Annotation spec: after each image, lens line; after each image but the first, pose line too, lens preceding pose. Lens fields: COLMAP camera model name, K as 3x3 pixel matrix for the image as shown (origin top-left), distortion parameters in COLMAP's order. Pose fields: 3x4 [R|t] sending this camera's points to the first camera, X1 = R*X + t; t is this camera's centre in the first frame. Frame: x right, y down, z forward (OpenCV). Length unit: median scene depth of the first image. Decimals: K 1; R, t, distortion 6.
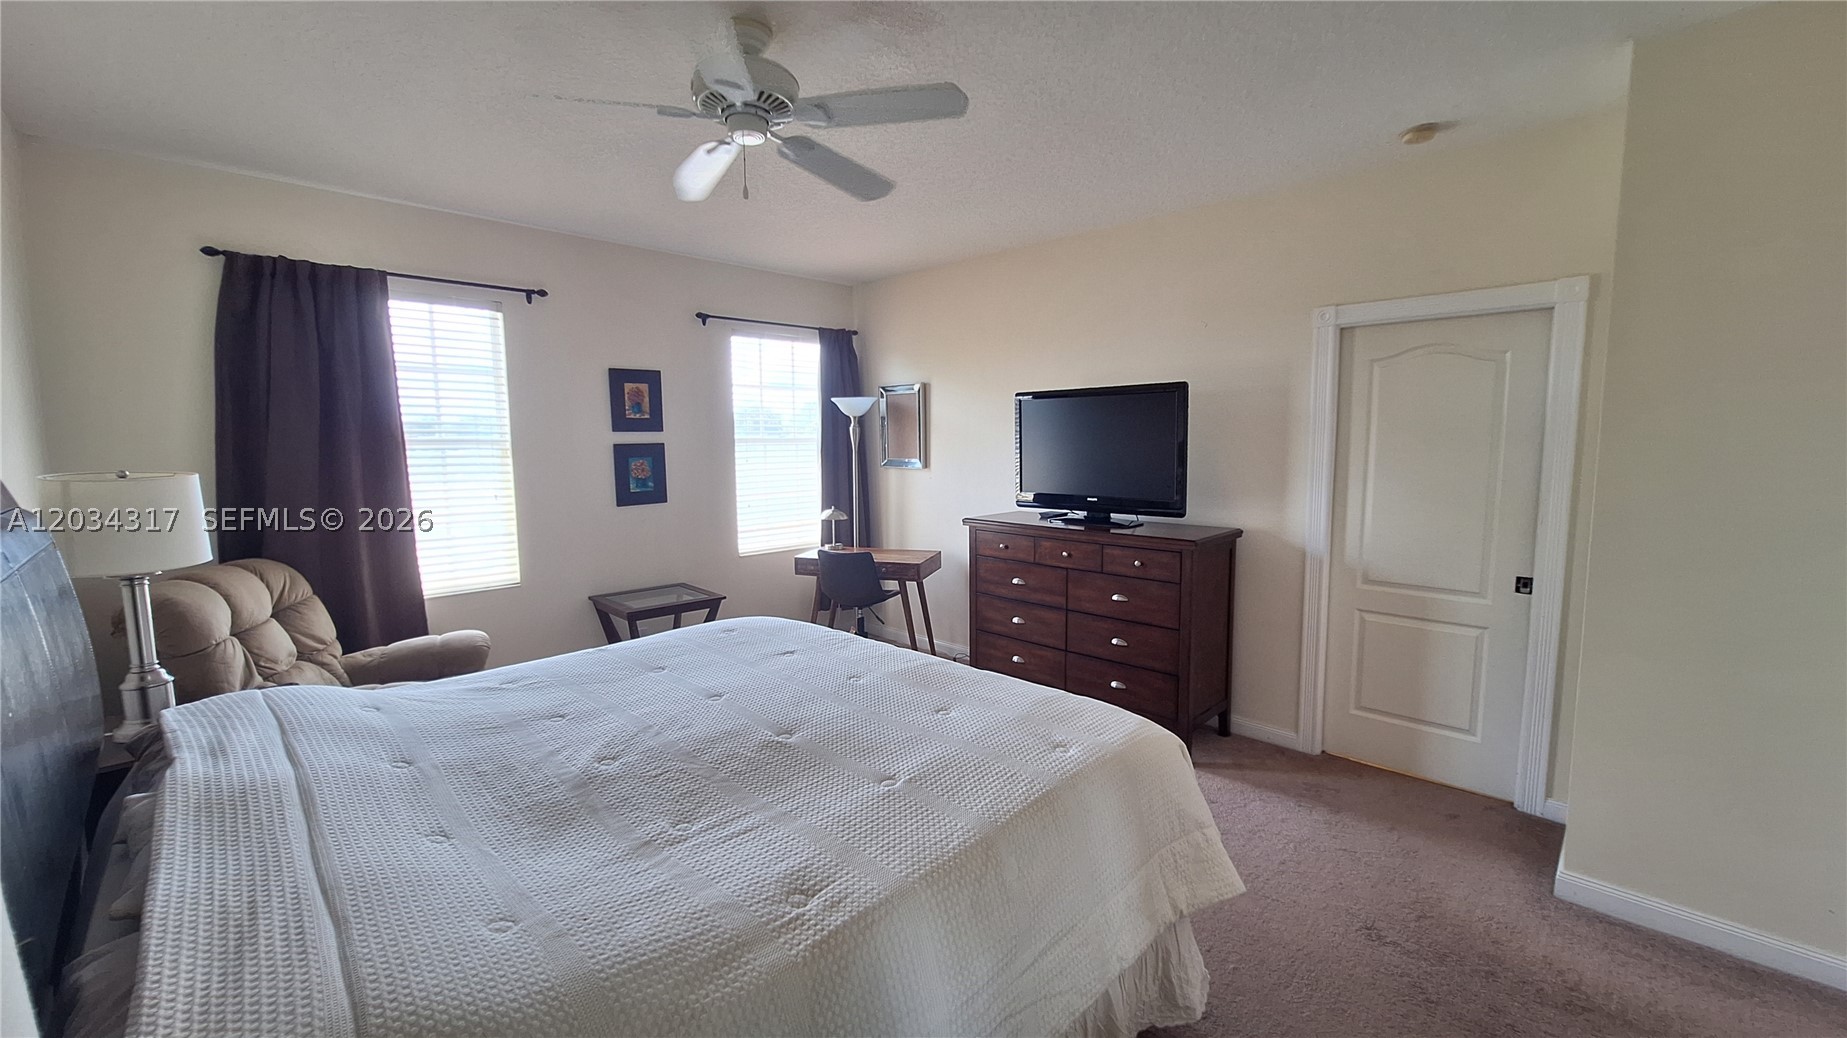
lens RADIAL K [[724.6, 0, 927.1], [0, 724.6, 513.7], [0, 0, 1]] dist [-0.002277, 0.000780]
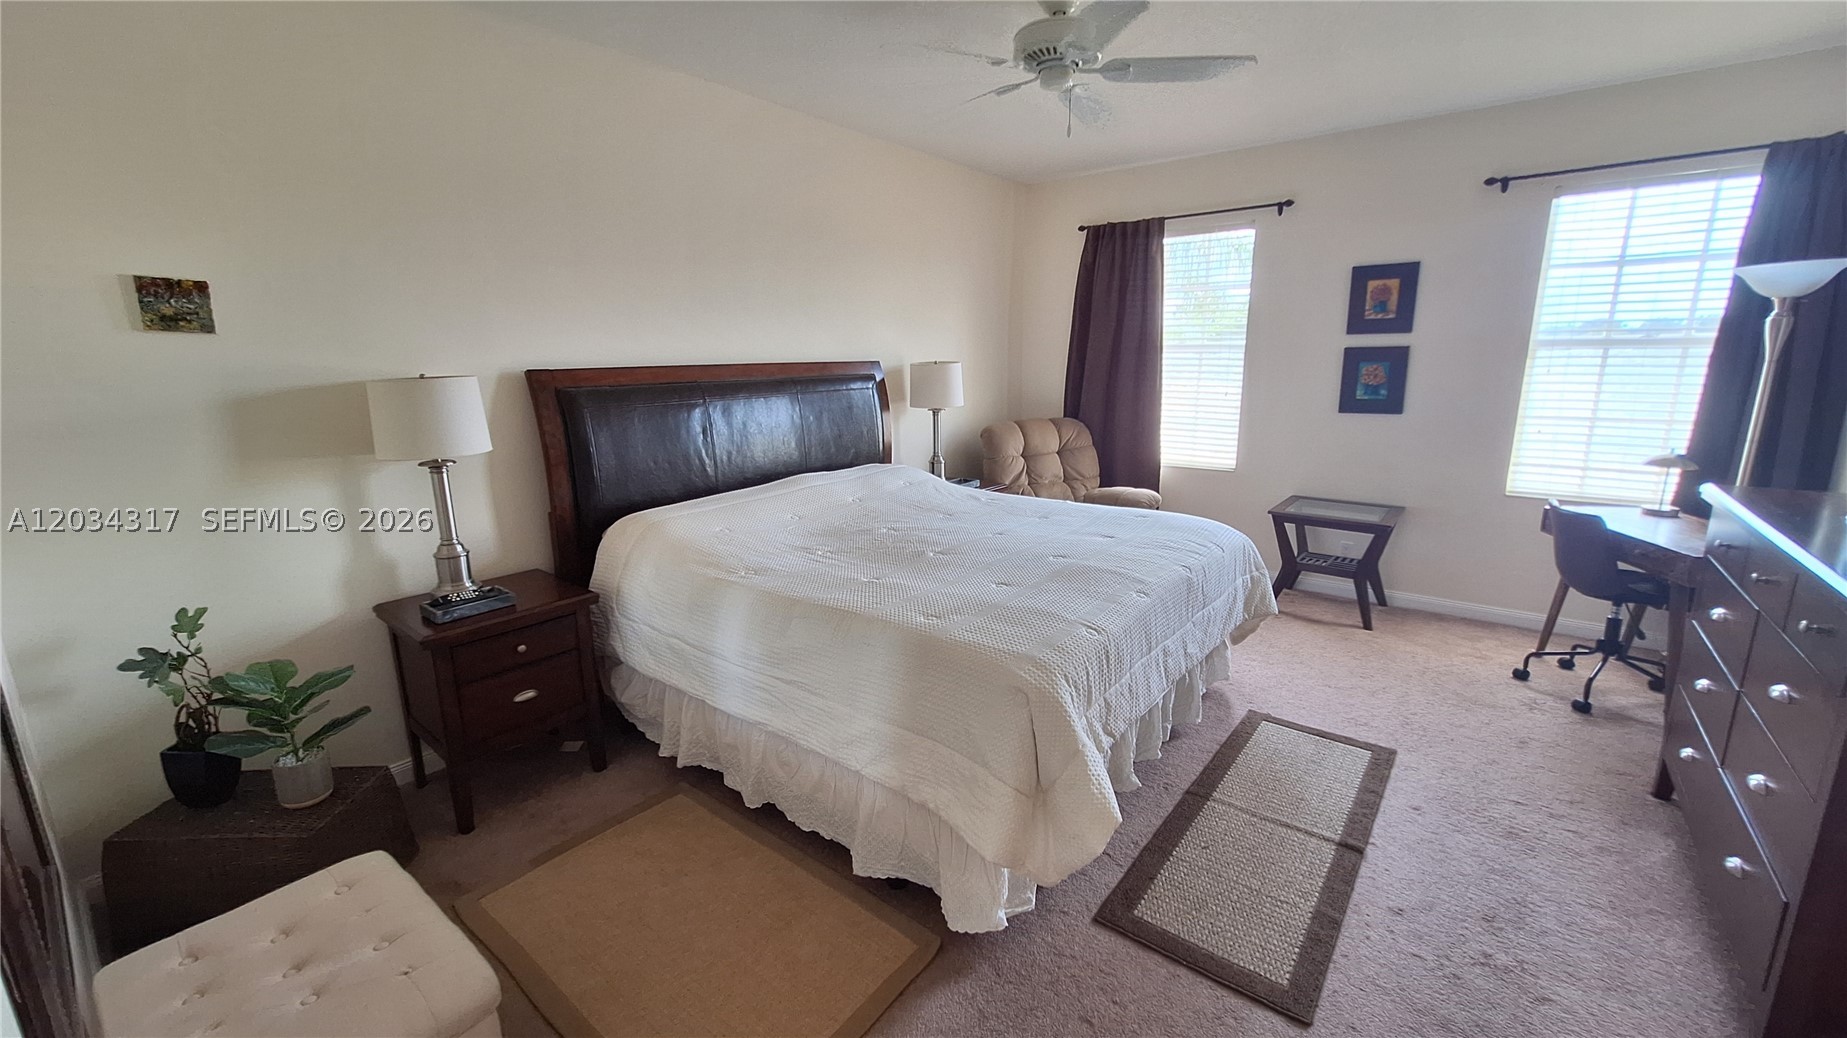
lens RADIAL K [[724.6, 0, 915.3], [0, 724.6, 512.6], [0, 0, 1]] dist [-0.002277, 0.000780]
pose [[0.114271, 0.222538, -0.968204, 0.500641], [-0.092428, 0.972742, 0.212672, -0.033941], [0.989141, 0.065187, 0.131725, 0.317372]]
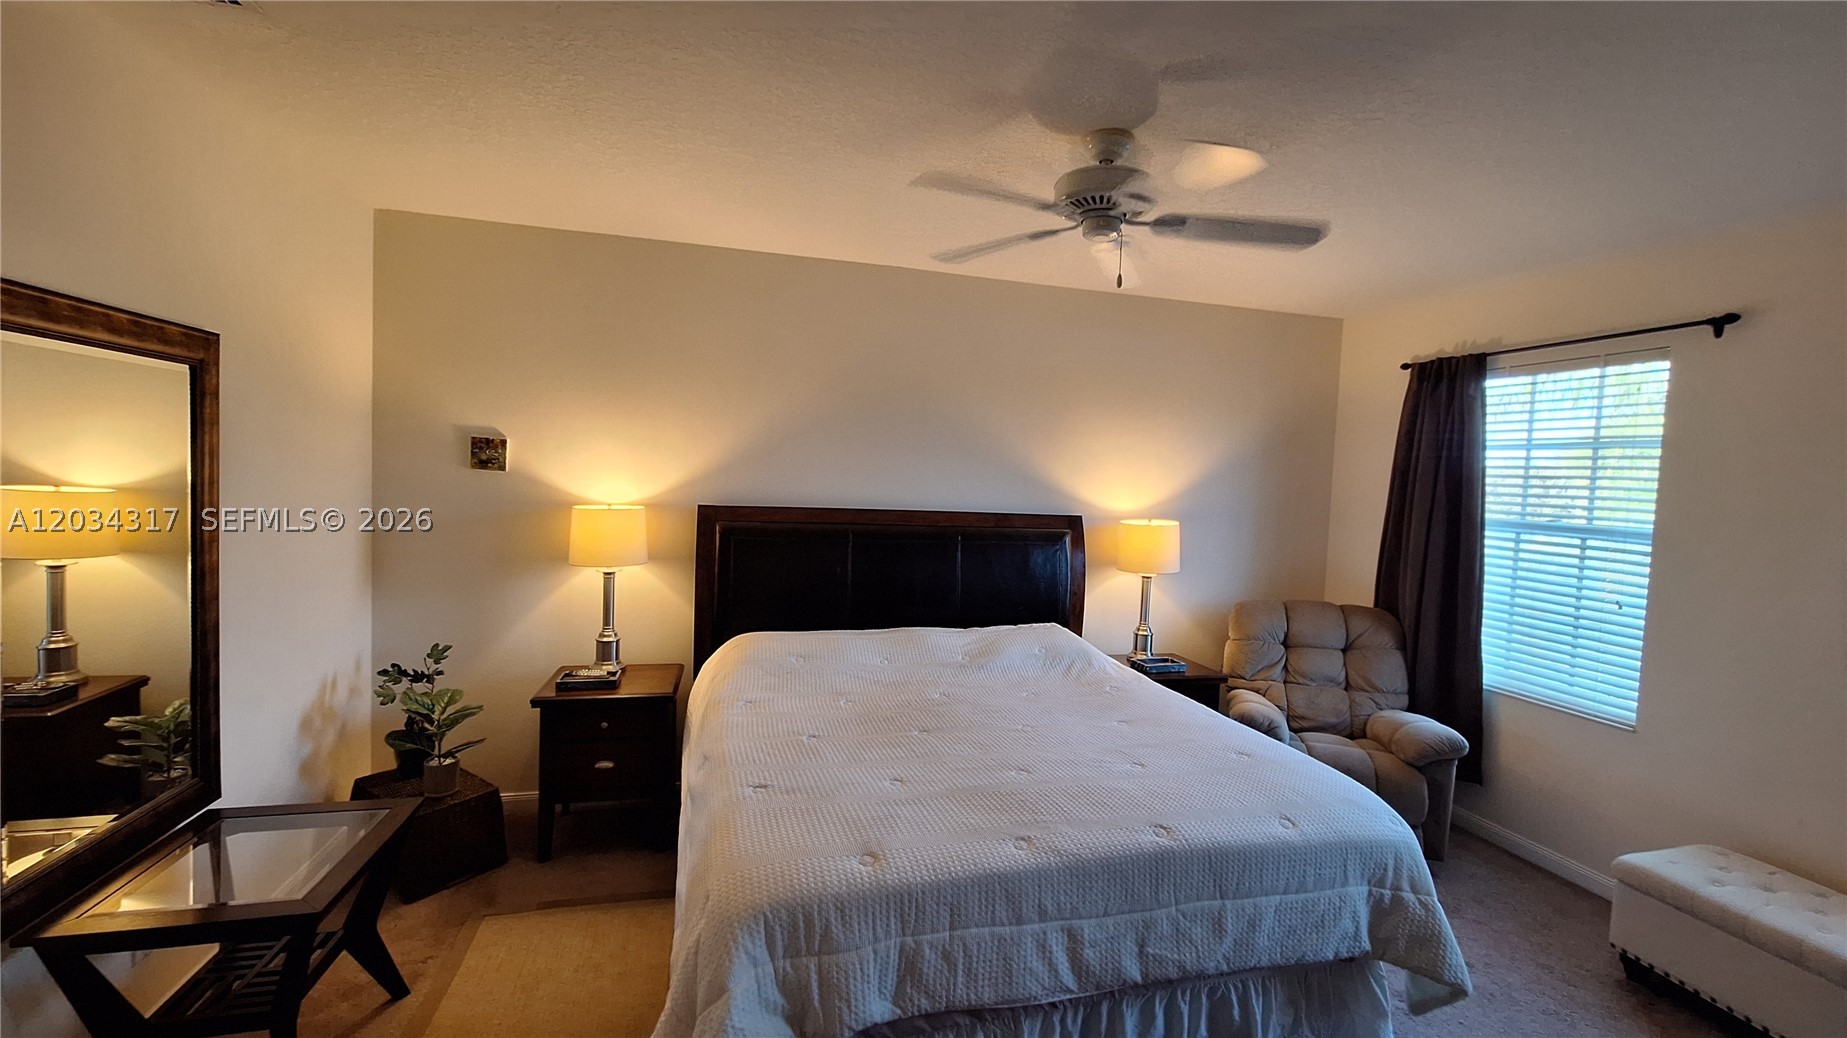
lens RADIAL K [[724.6, 0, 920.7], [0, 724.6, 523.0], [0, 0, 1]] dist [-0.002277, 0.000780]
pose [[-0.485900, 0.036922, -0.873234, 0.402822], [-0.126088, 0.985695, 0.111837, -0.089670], [0.864872, 0.164446, -0.474294, 0.647445]]
